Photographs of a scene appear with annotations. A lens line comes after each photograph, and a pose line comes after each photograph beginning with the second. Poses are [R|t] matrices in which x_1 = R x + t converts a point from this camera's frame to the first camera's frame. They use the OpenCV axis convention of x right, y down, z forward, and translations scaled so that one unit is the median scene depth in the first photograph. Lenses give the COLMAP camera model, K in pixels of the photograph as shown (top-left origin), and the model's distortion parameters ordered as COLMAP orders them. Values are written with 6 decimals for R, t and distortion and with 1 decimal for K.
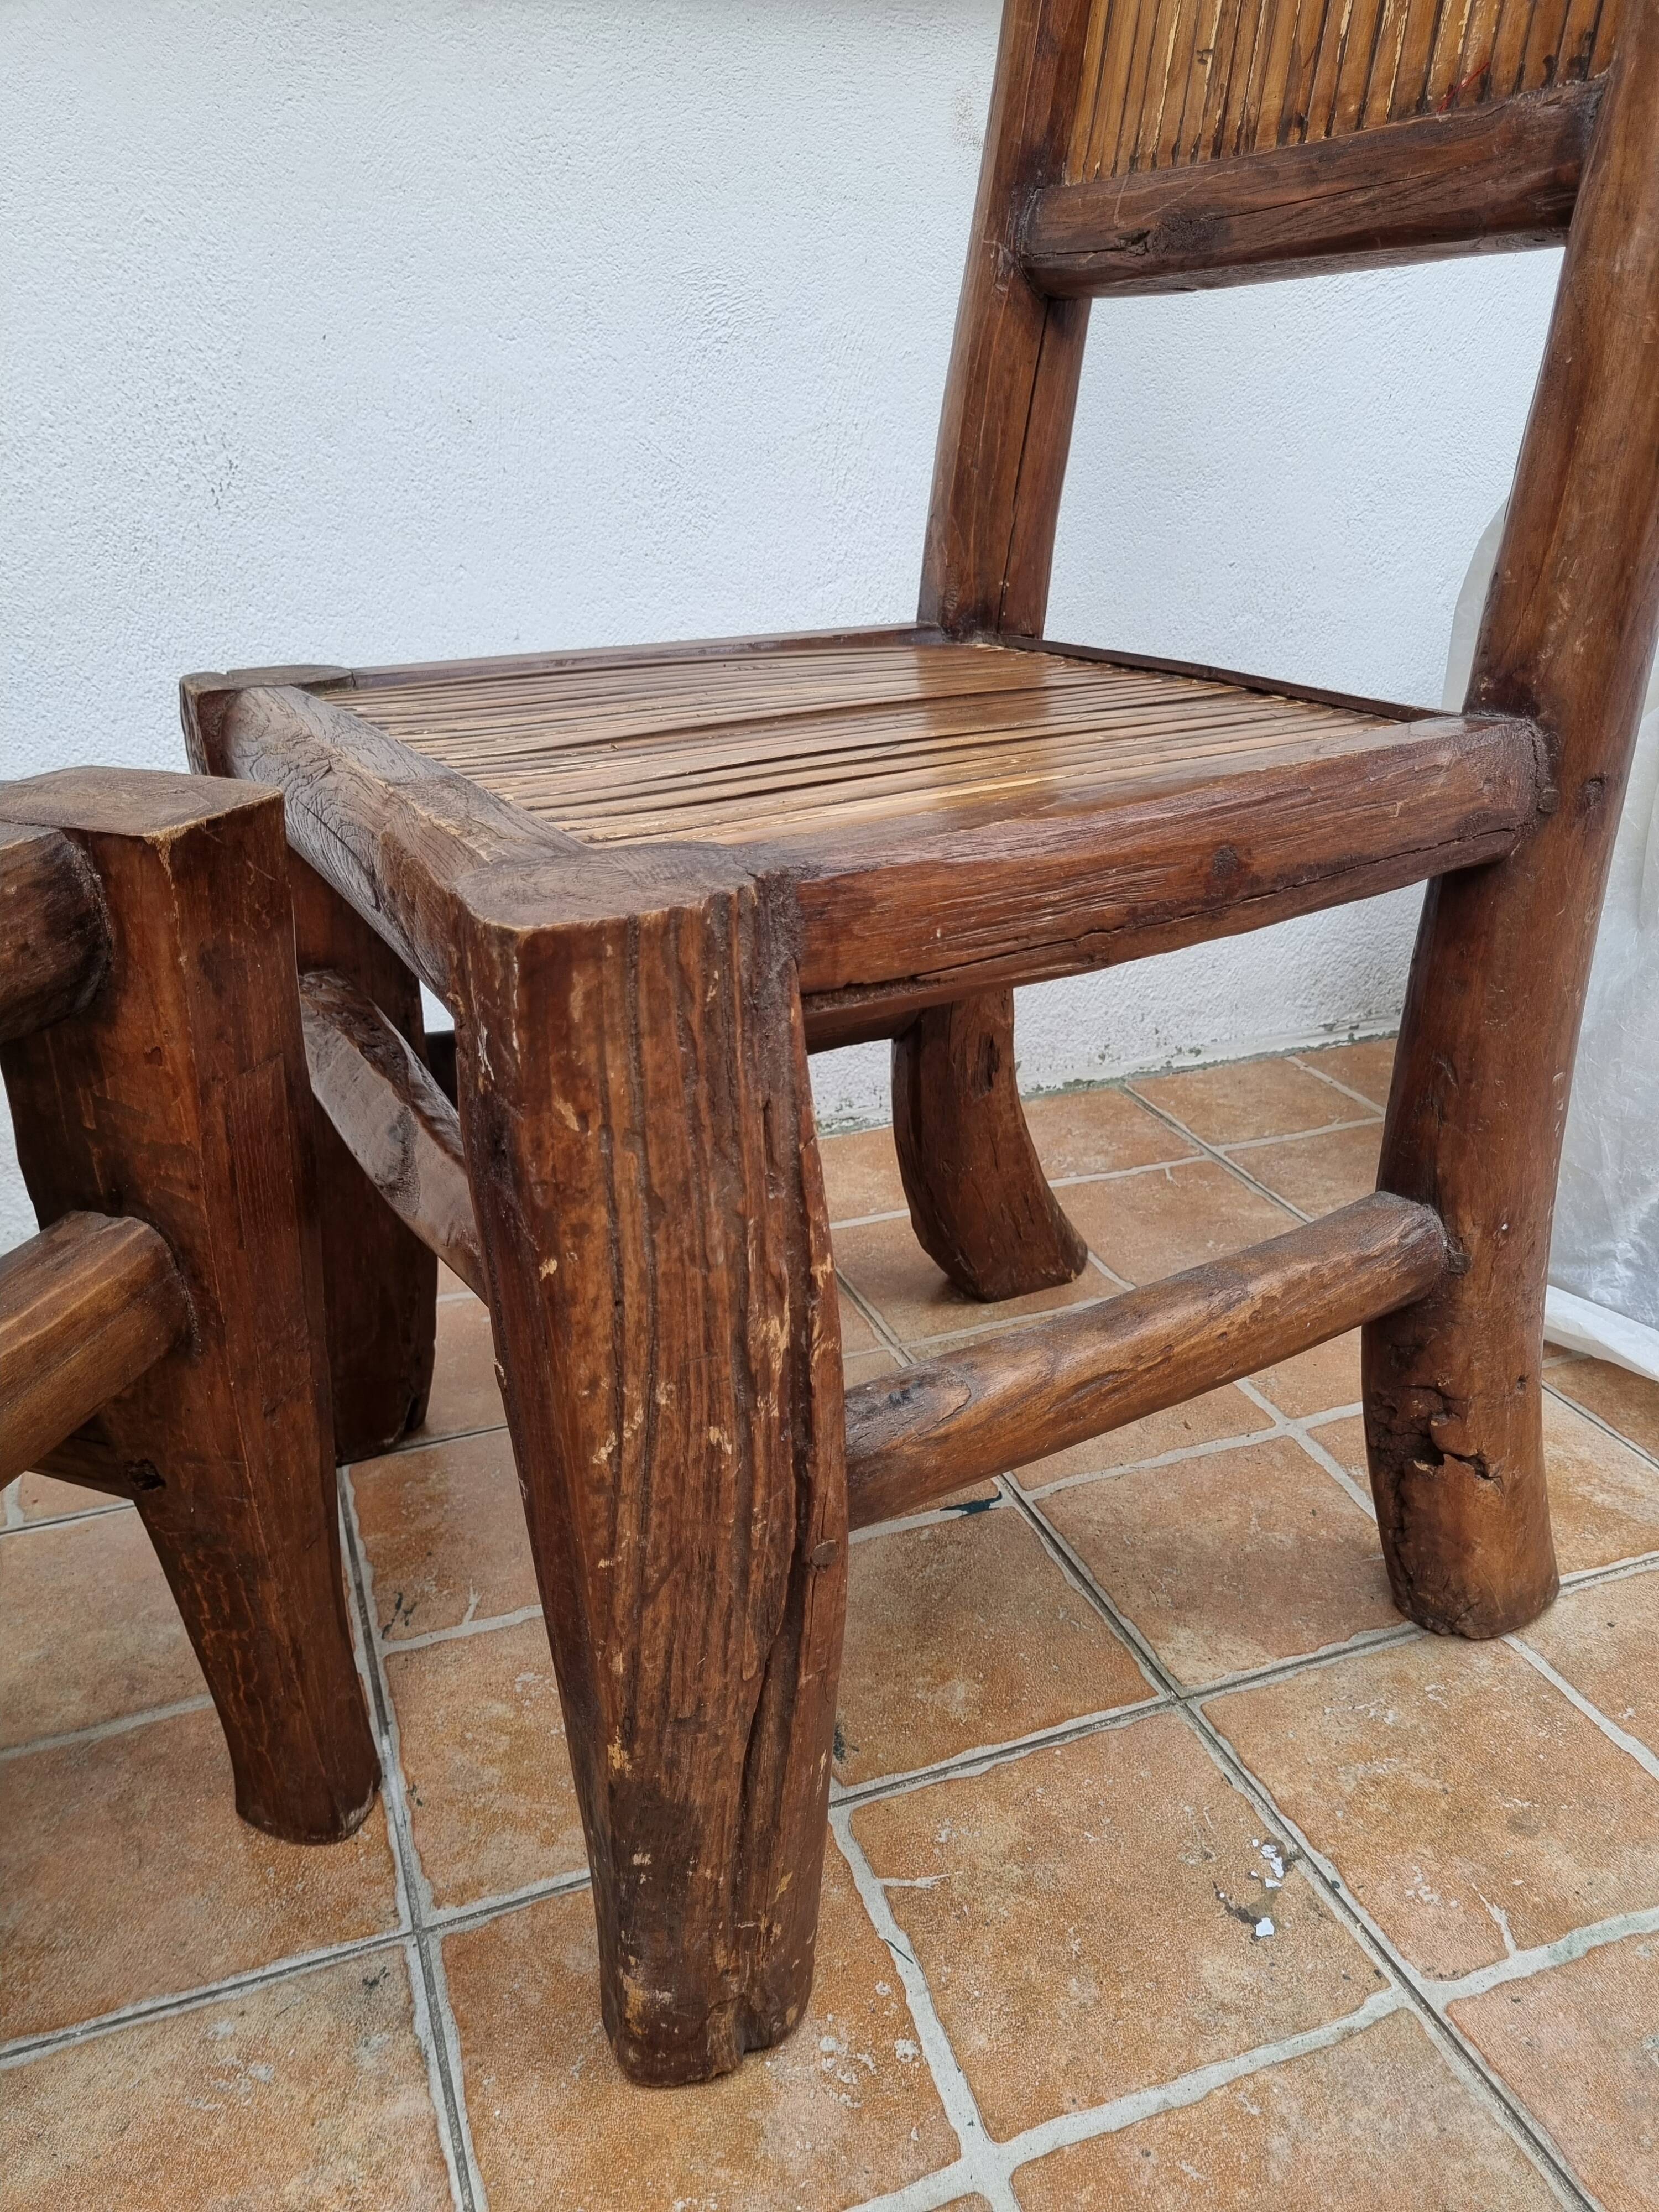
lens RADIAL K [[1694.1, 0, 854.5], [0, 1694.1, 1125.8], [0, 0, 1]] dist [0.050804, -0.042790]
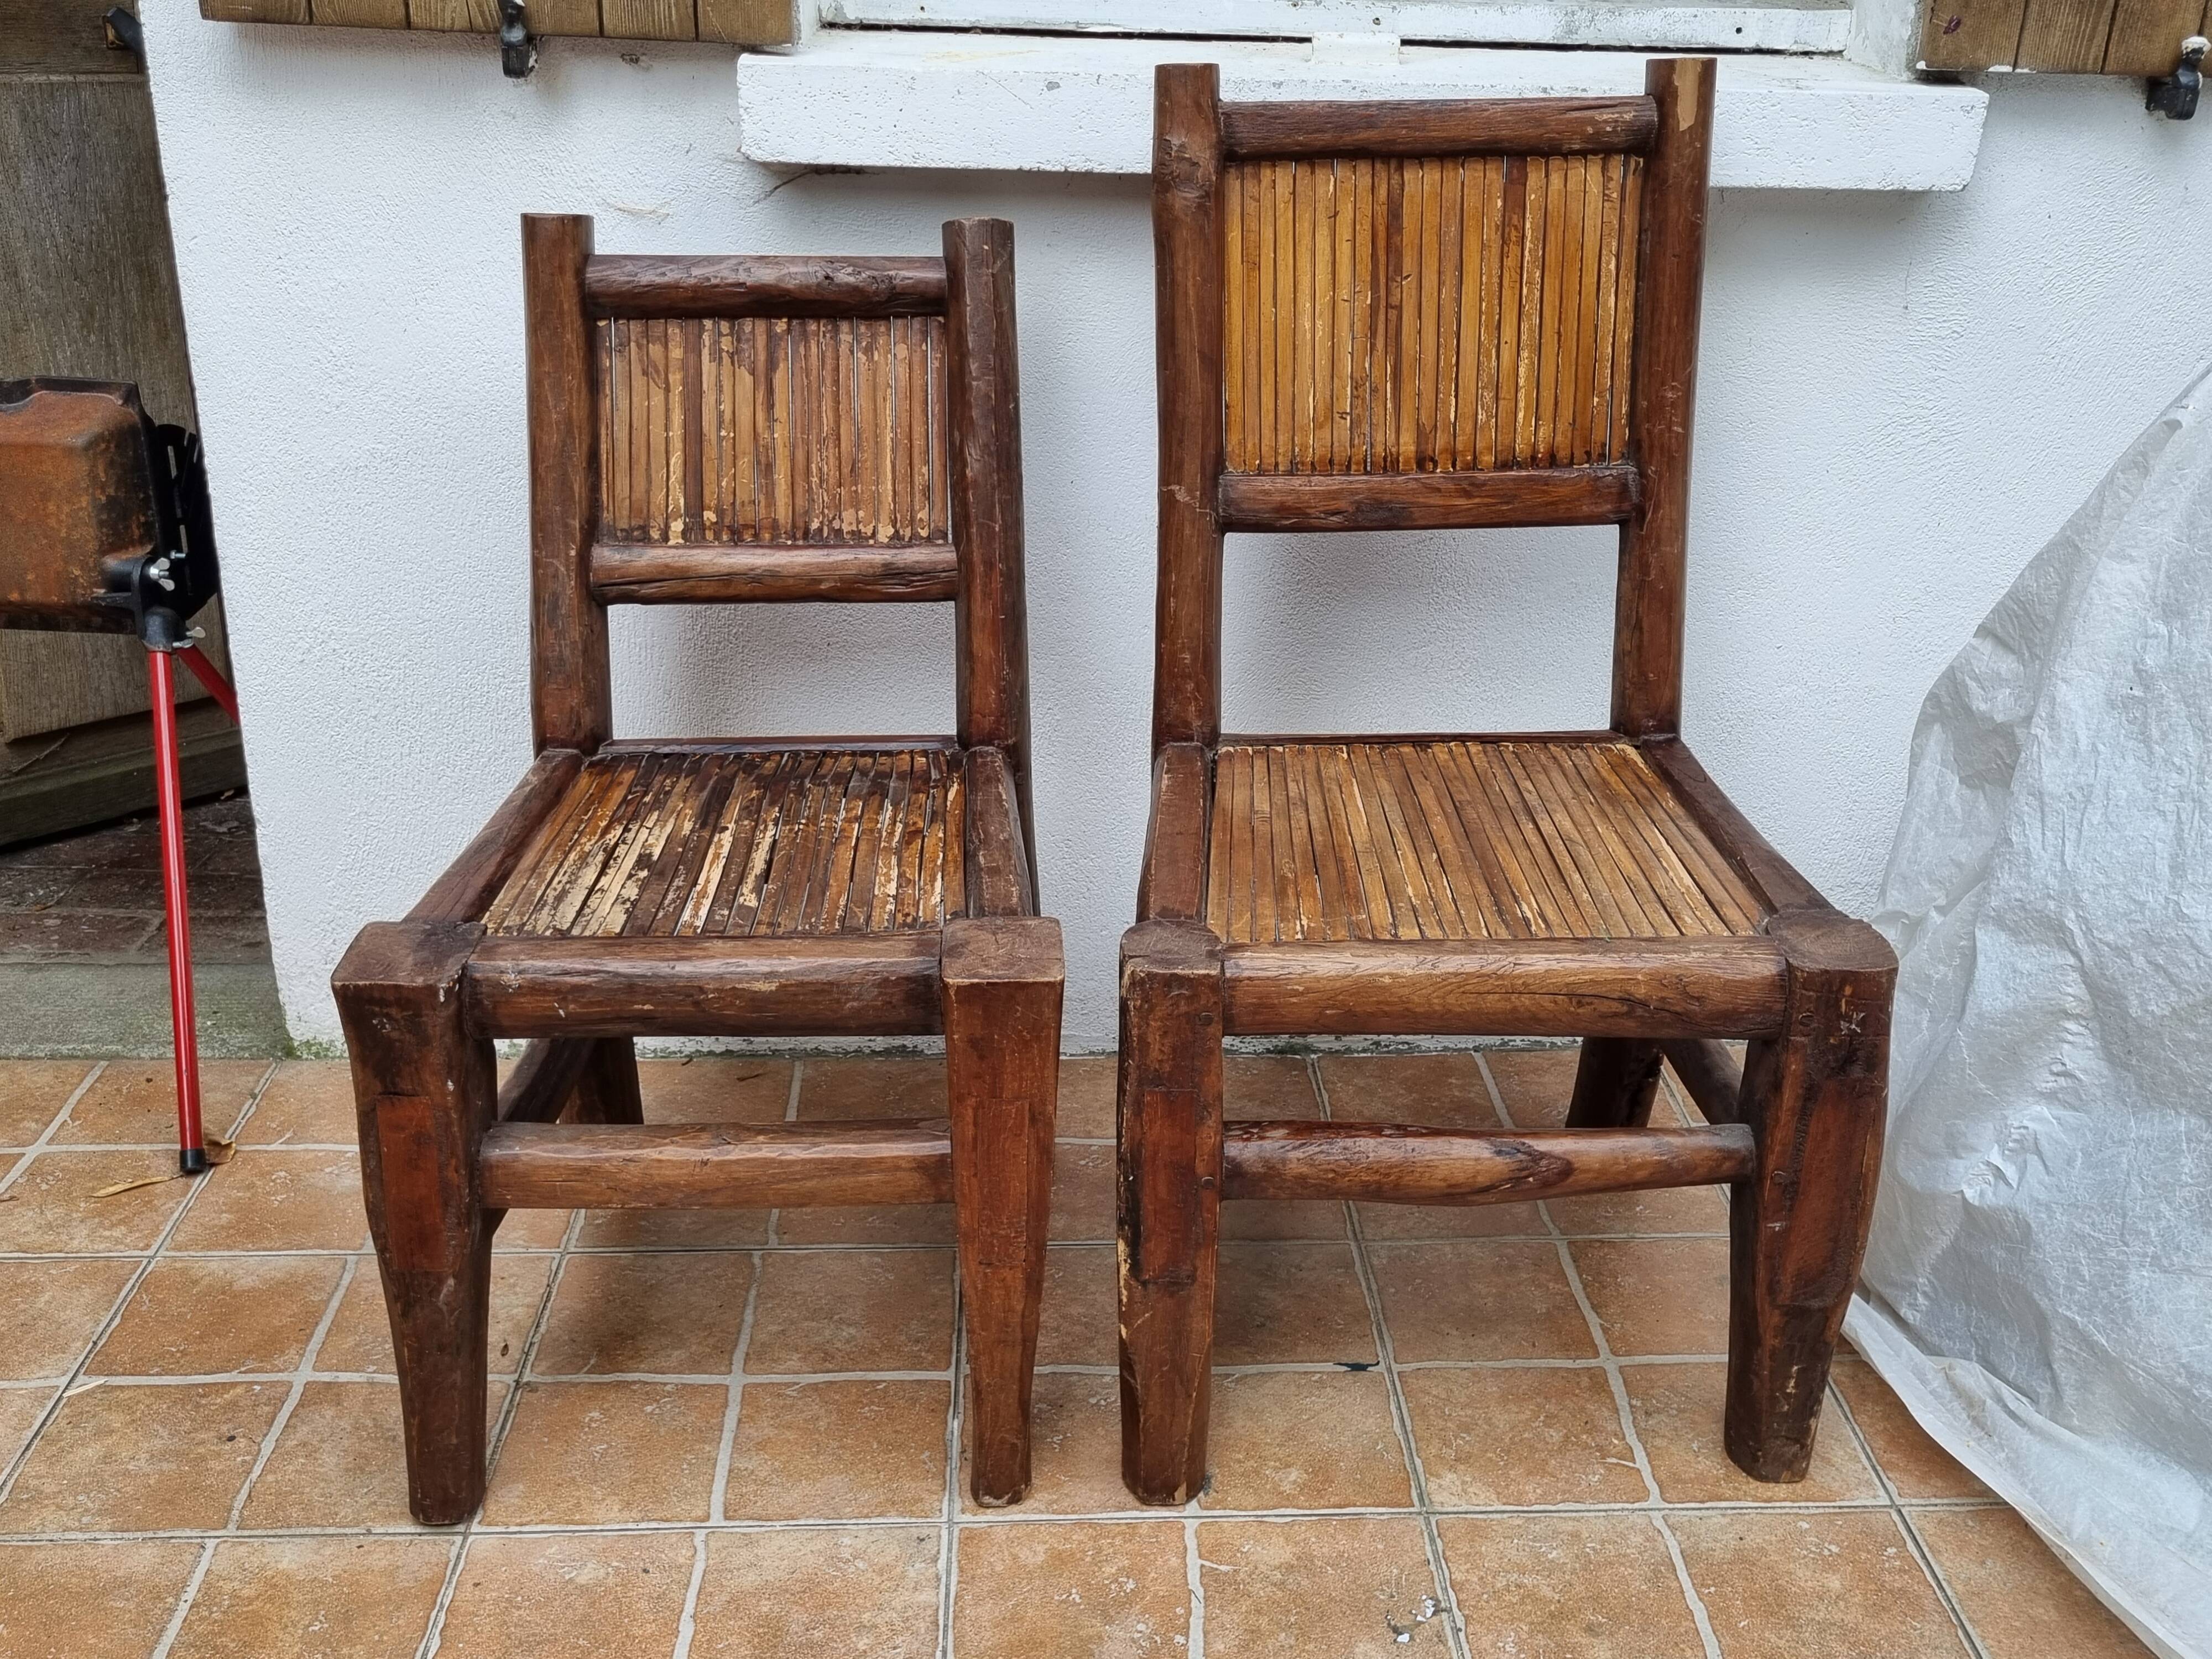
lens RADIAL K [[2175.8, 0, 1110.1], [0, 2175.8, 799.0], [0, 0, 1]] dist [0.035839, 0.000000]
pose [[0.945692, 0.142570, -0.292131, 0.493650], [-0.144921, 0.989348, 0.013697, -0.361362], [0.290972, 0.029382, 0.956280, -1.241591]]
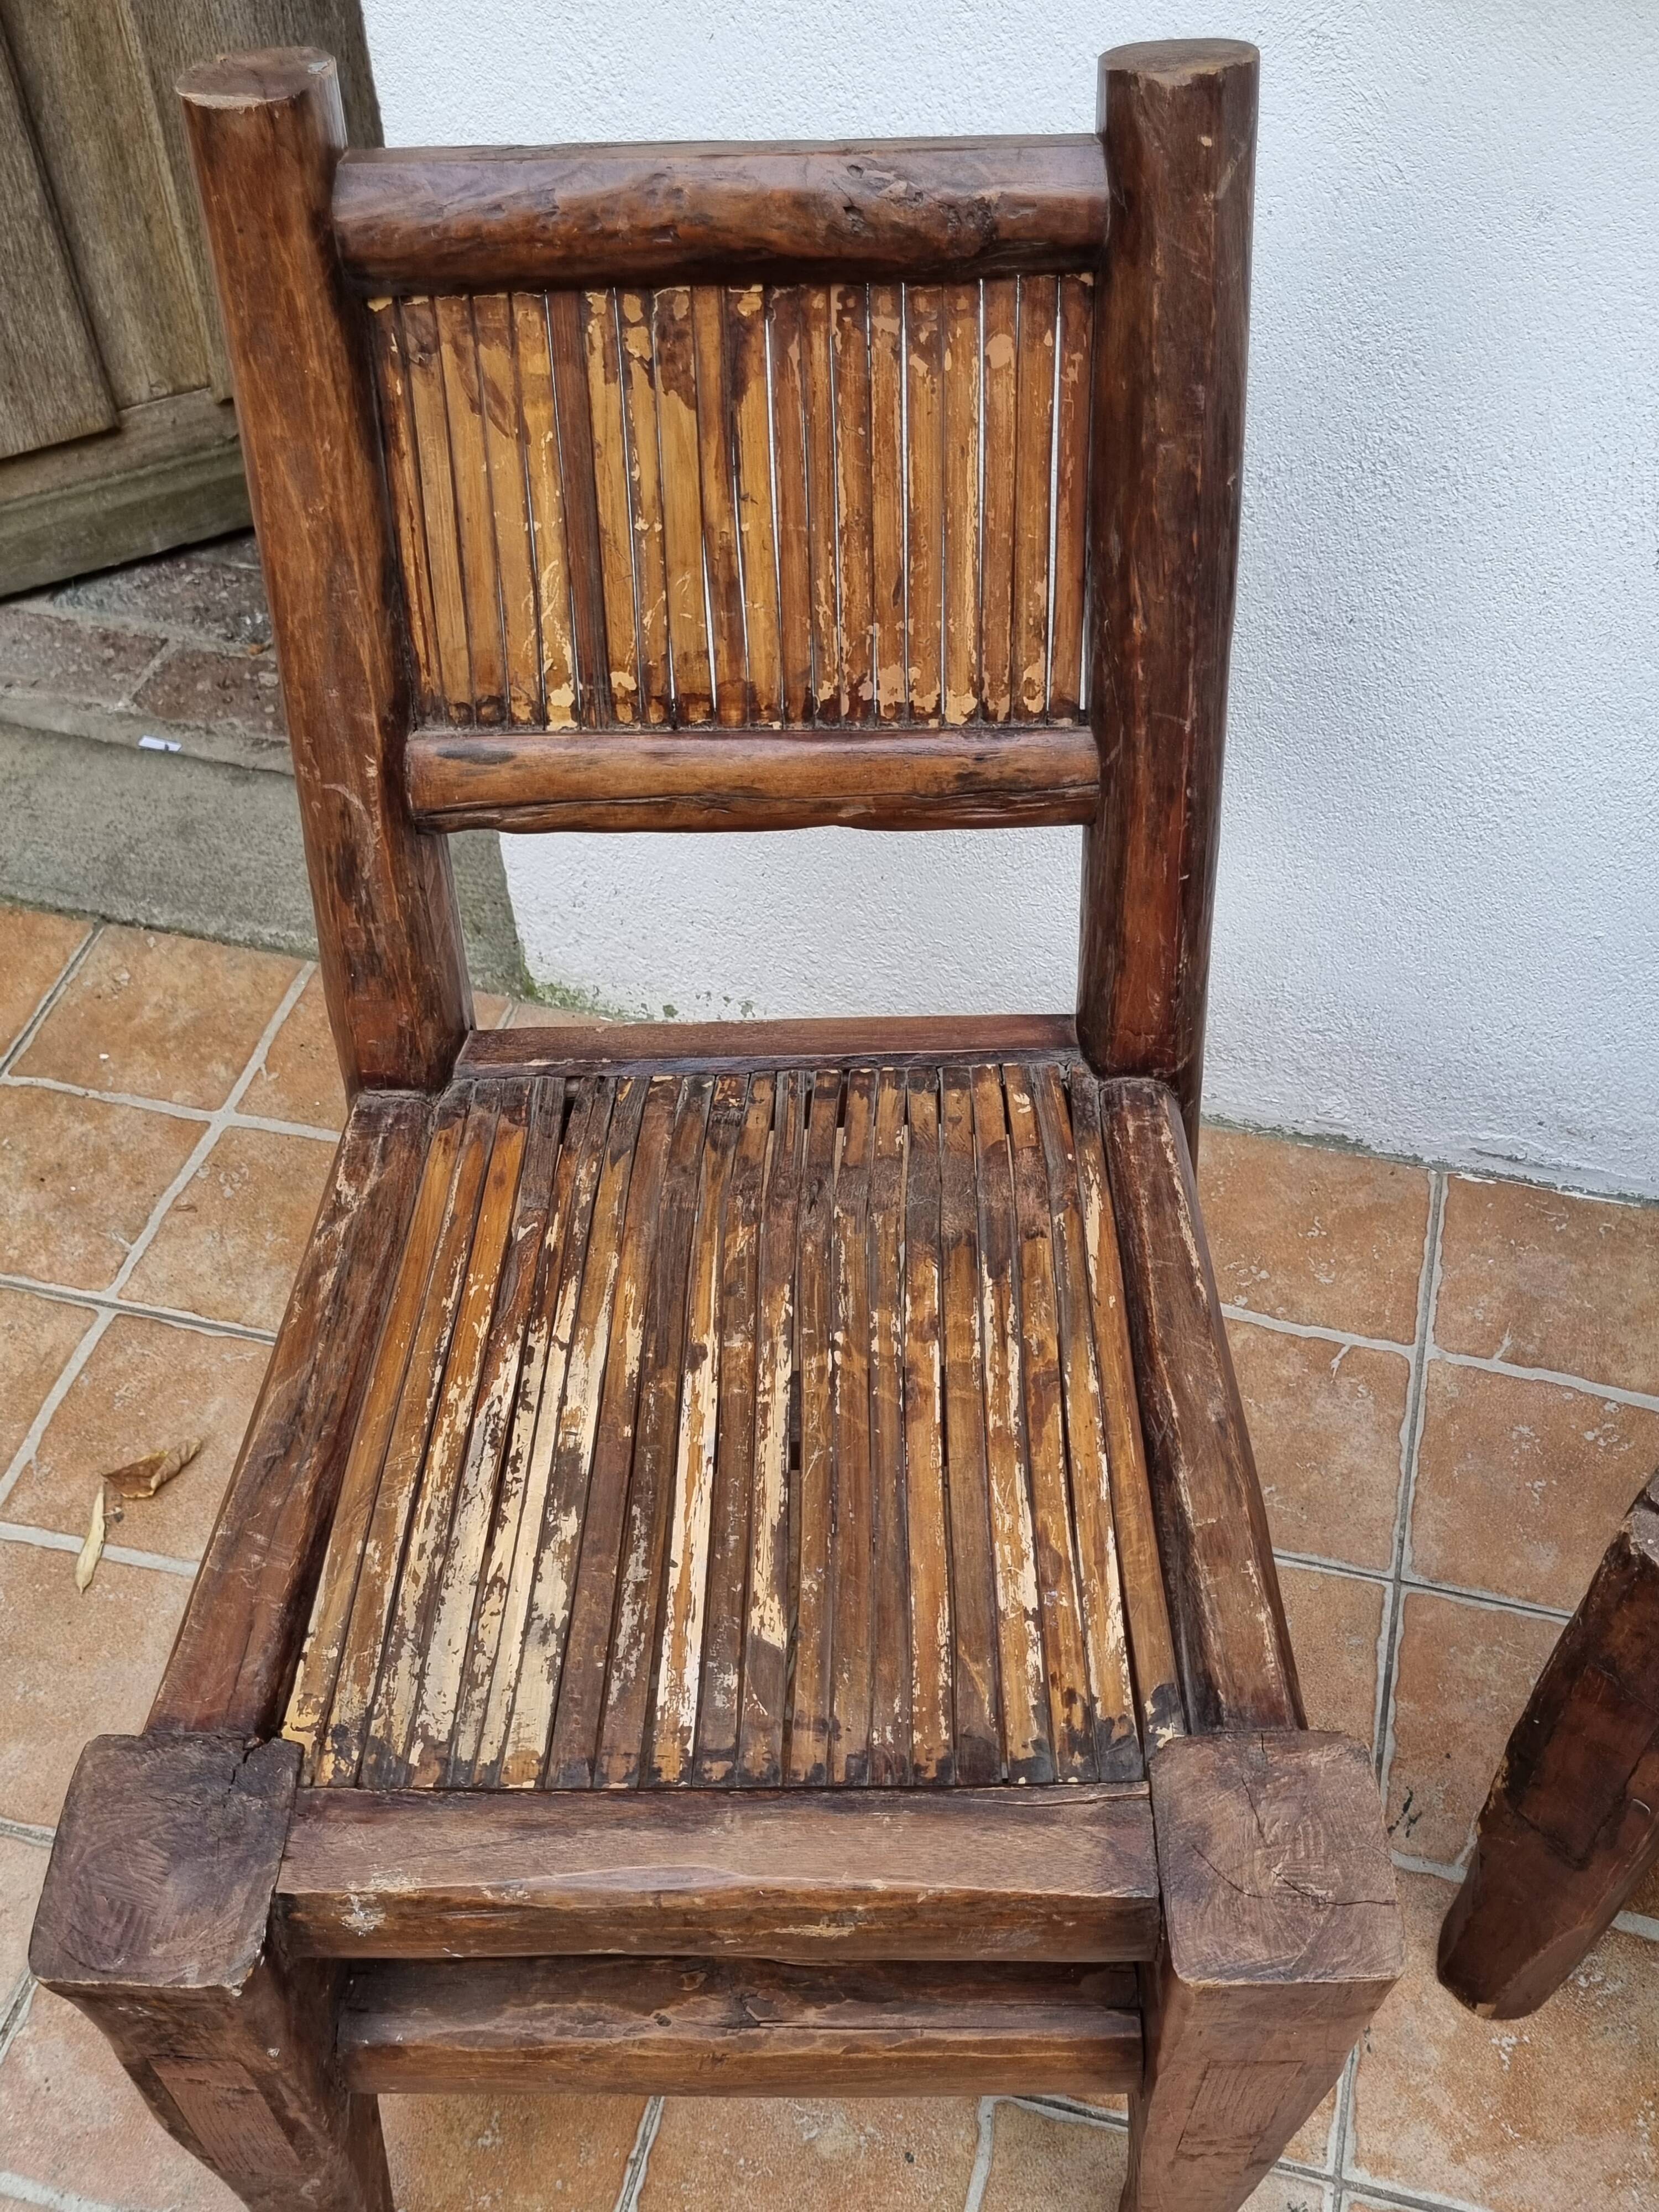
lens RADIAL K [[2184.3, 0, 839.7], [0, 2184.3, 1105.6], [0, 0, 1]] dist [0.024754, 0.000000]
pose [[0.932158, 0.263538, -0.248254, -0.273775], [-0.127467, 0.880666, 0.456267, -1.026670], [0.338872, -0.393668, 0.854512, -0.059704]]
